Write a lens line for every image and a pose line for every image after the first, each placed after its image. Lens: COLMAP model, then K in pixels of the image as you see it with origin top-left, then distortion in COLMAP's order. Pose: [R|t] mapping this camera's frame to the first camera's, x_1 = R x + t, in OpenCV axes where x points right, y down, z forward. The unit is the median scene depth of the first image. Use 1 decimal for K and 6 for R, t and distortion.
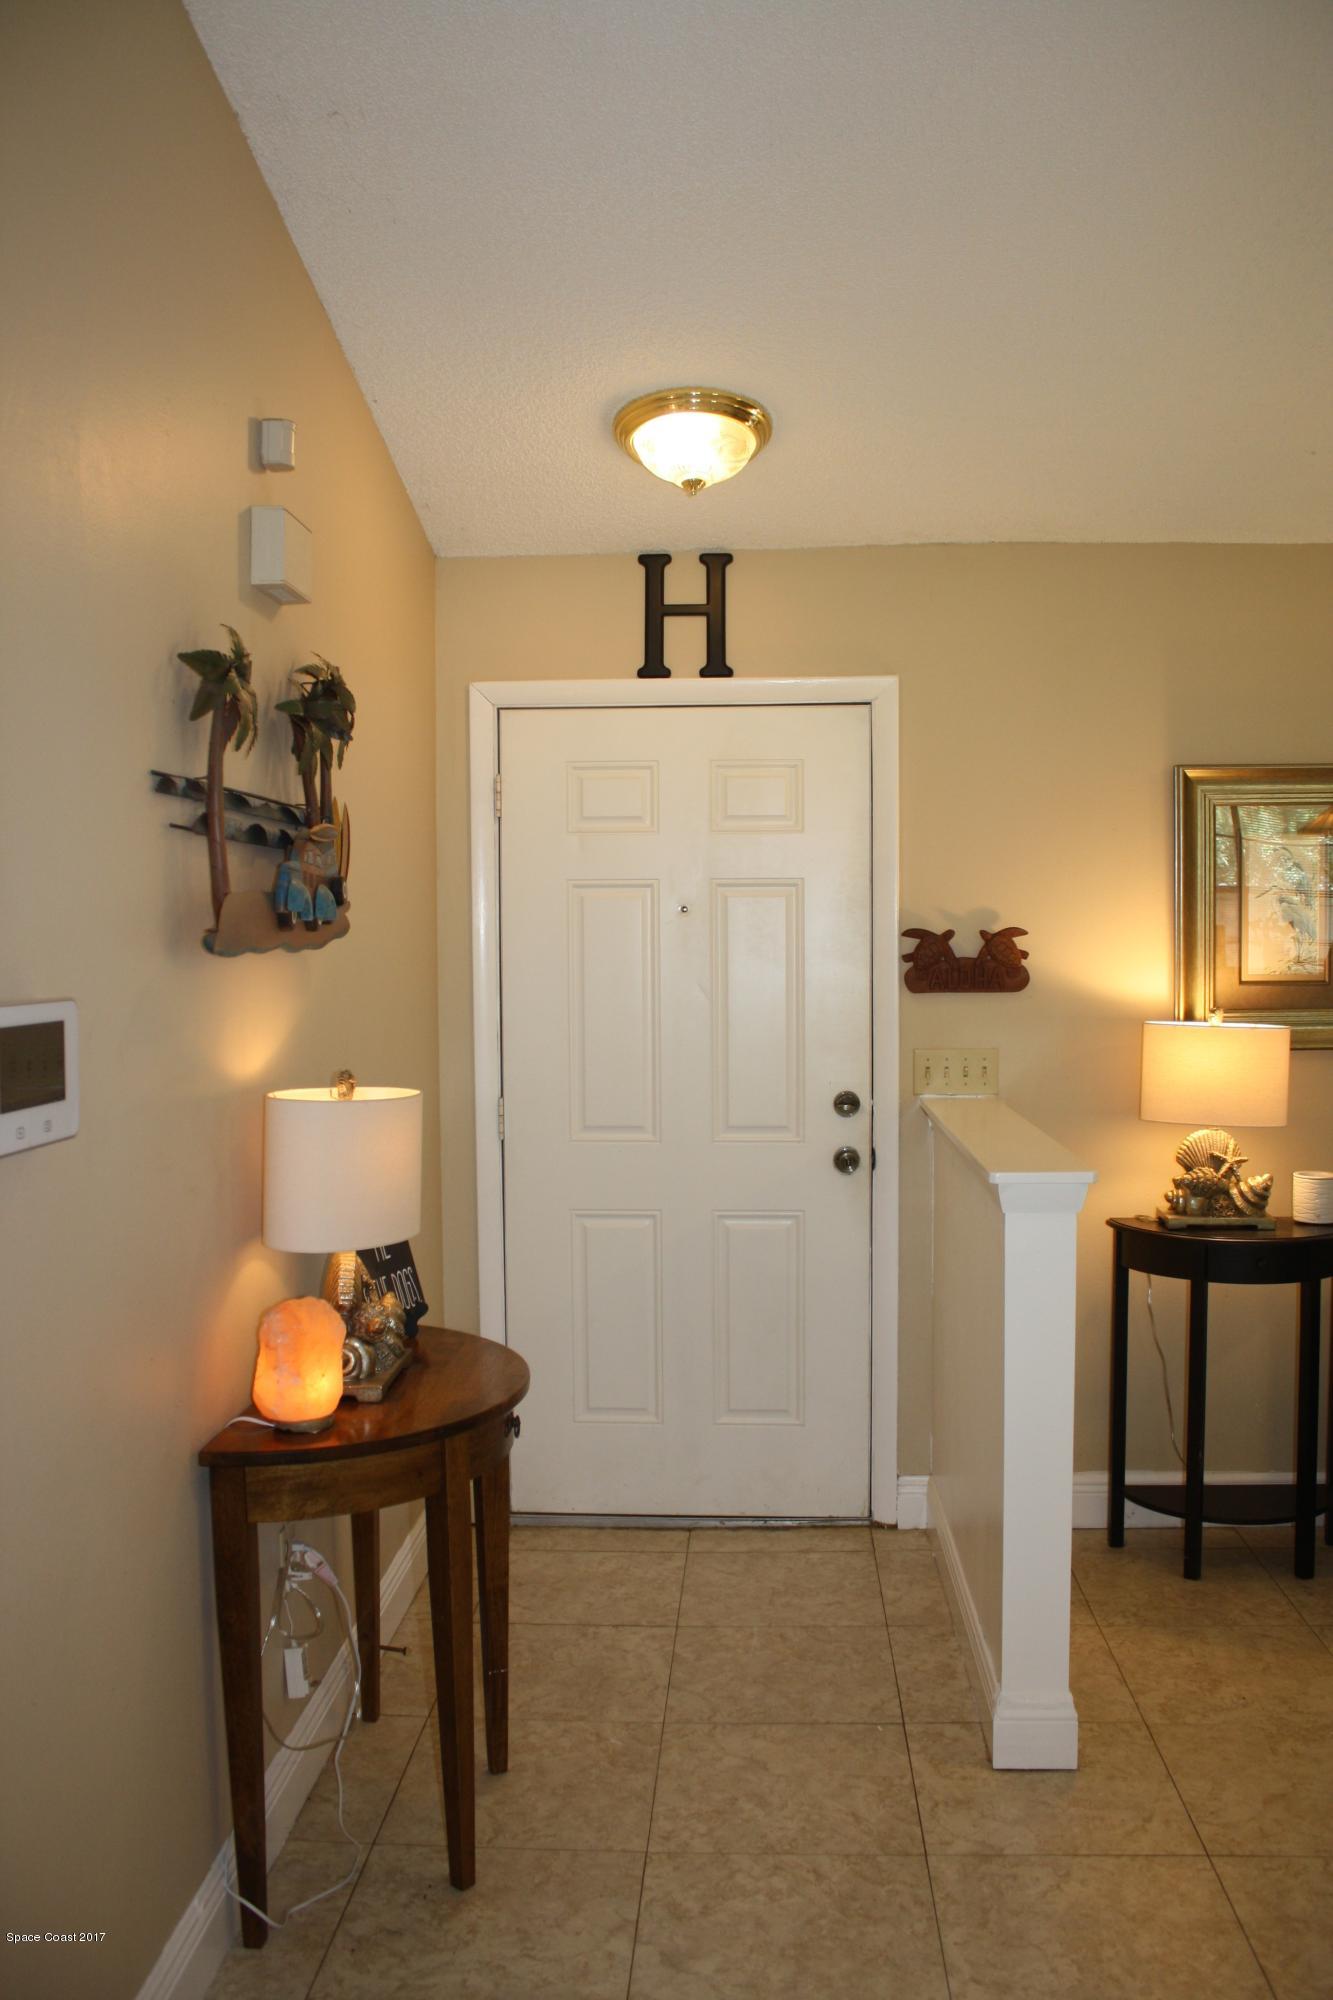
lens RADIAL K [[1678.2, 0, 677.1], [0, 1678.2, 1007.3], [0, 0, 1]] dist [-0.116108, 0.032394]
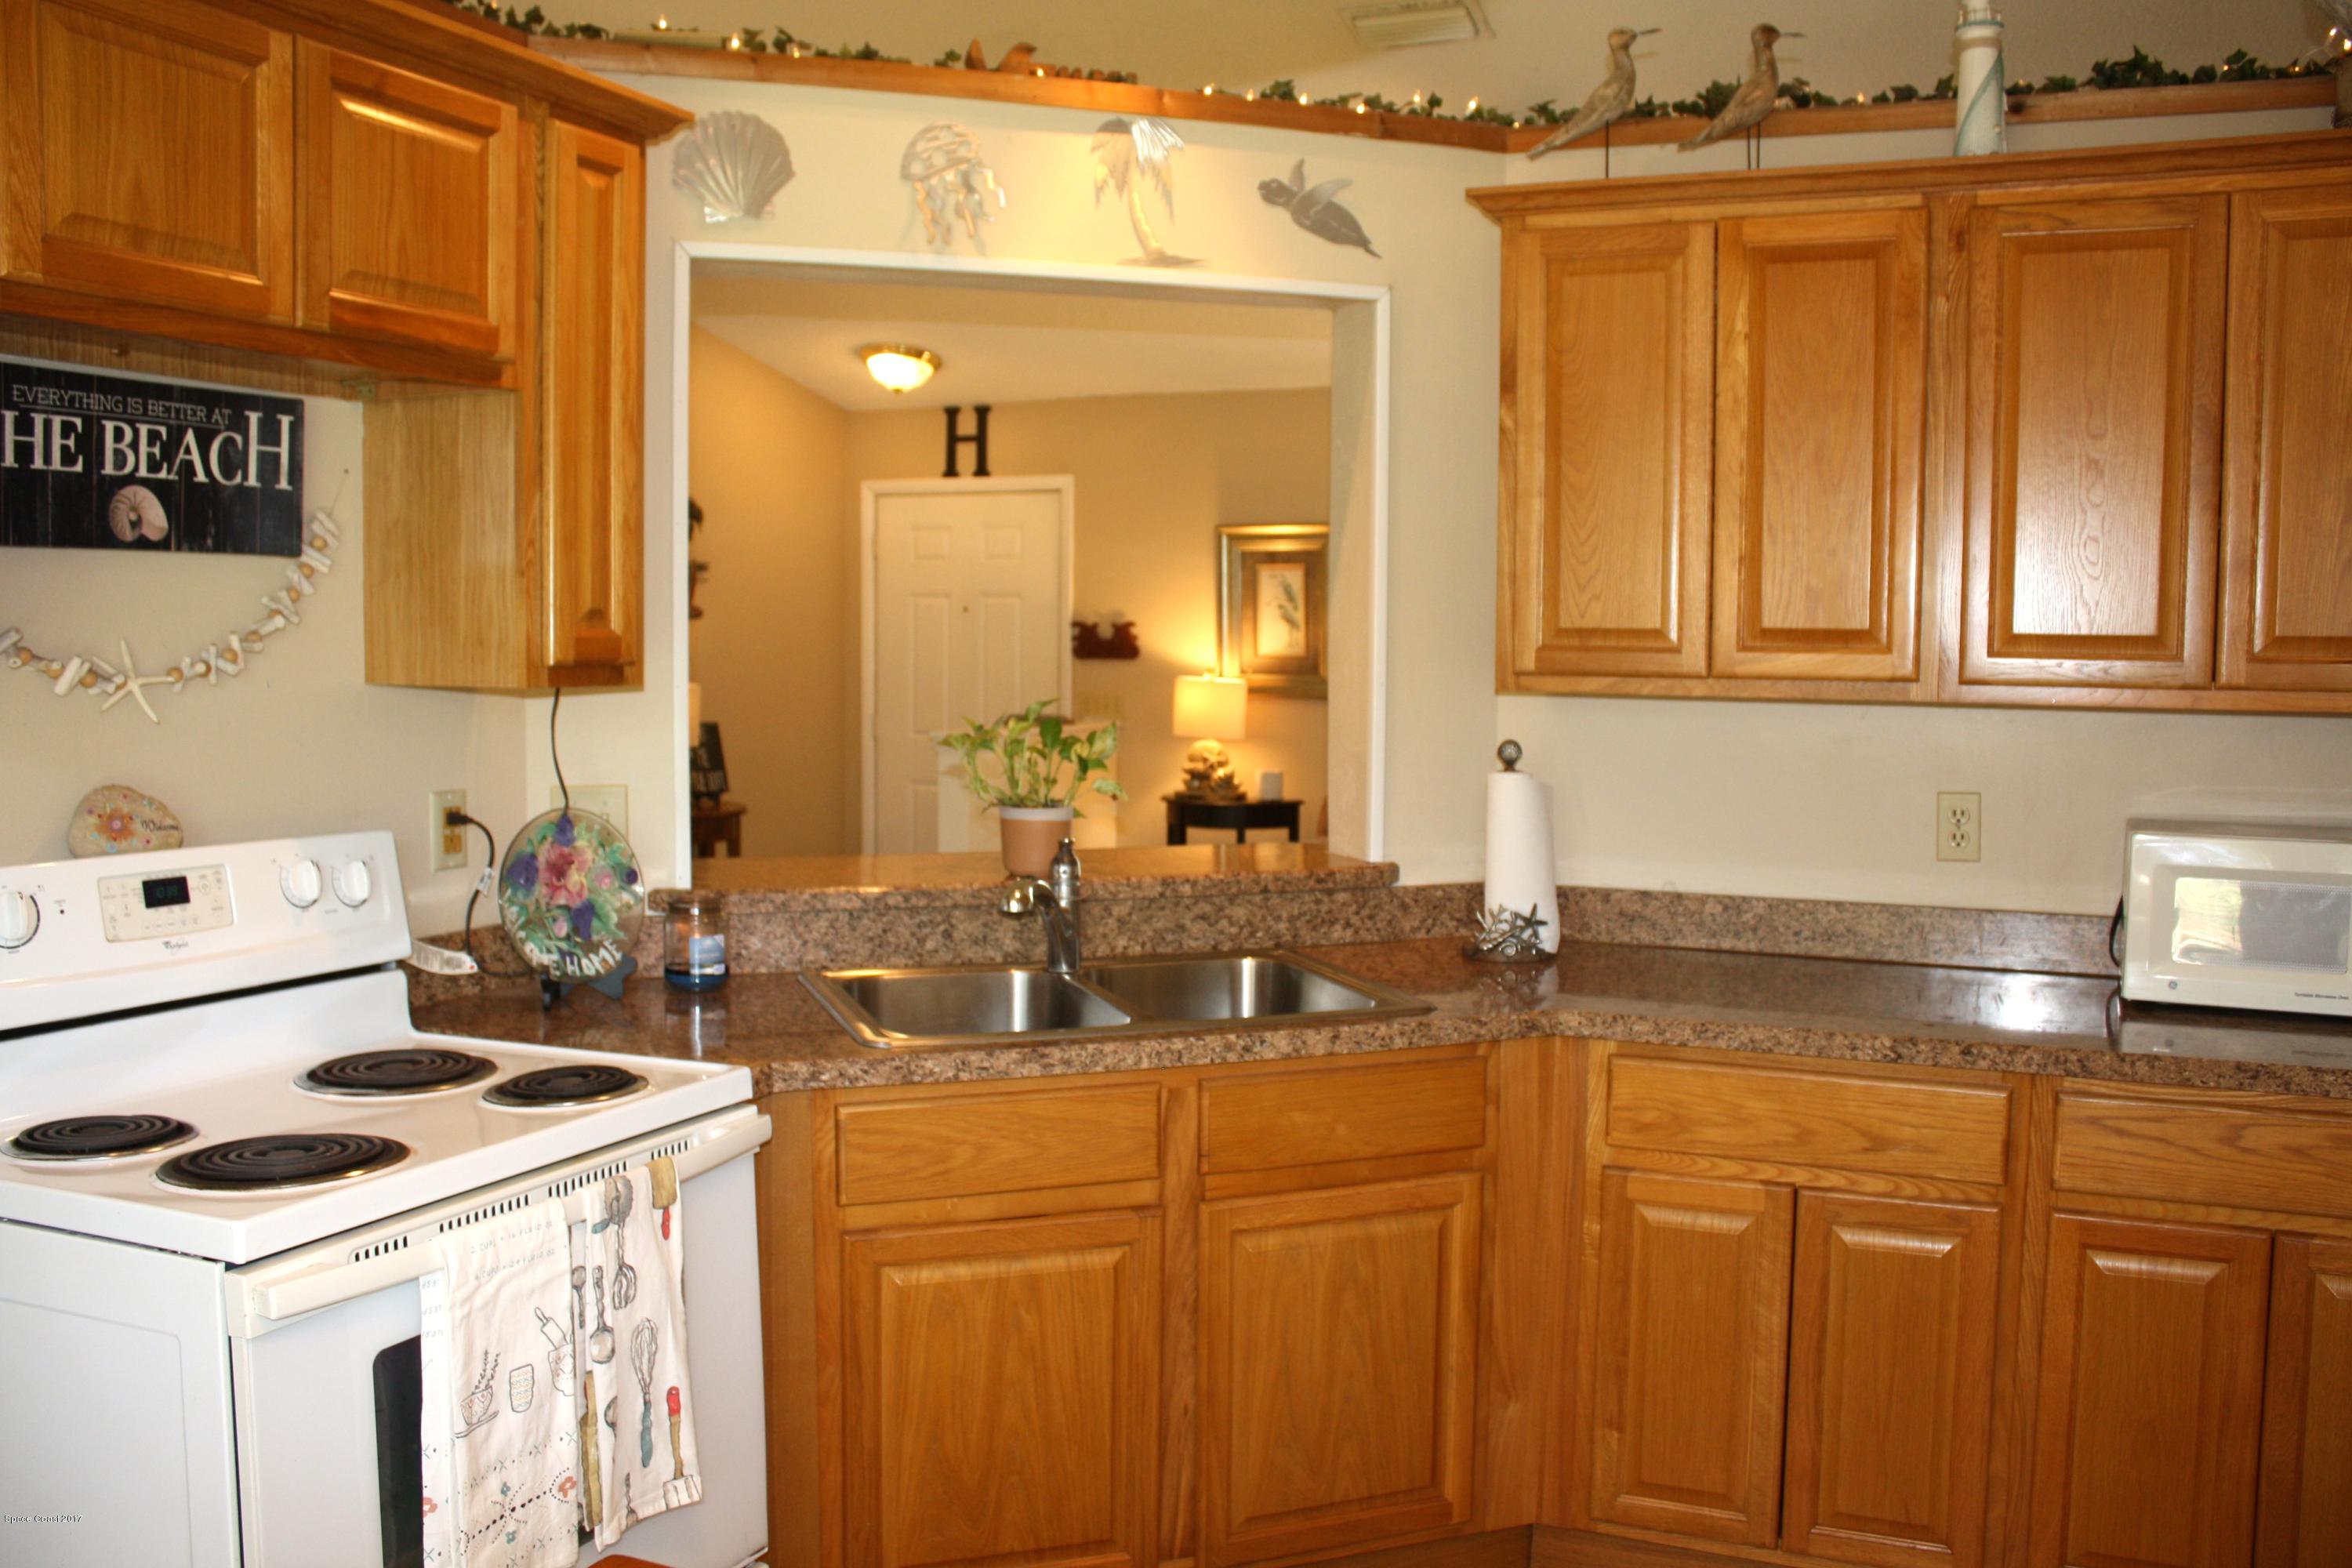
lens RADIAL K [[1973.6, 0, 1169.6], [0, 1973.6, 770.8], [0, 0, 1]] dist [-0.116108, 0.032394]
pose [[0.930688, 0.041907, -0.363407, 0.975776], [-0.034378, 0.999040, 0.027165, 0.048100], [0.364196, -0.012789, 0.931234, -0.859978]]
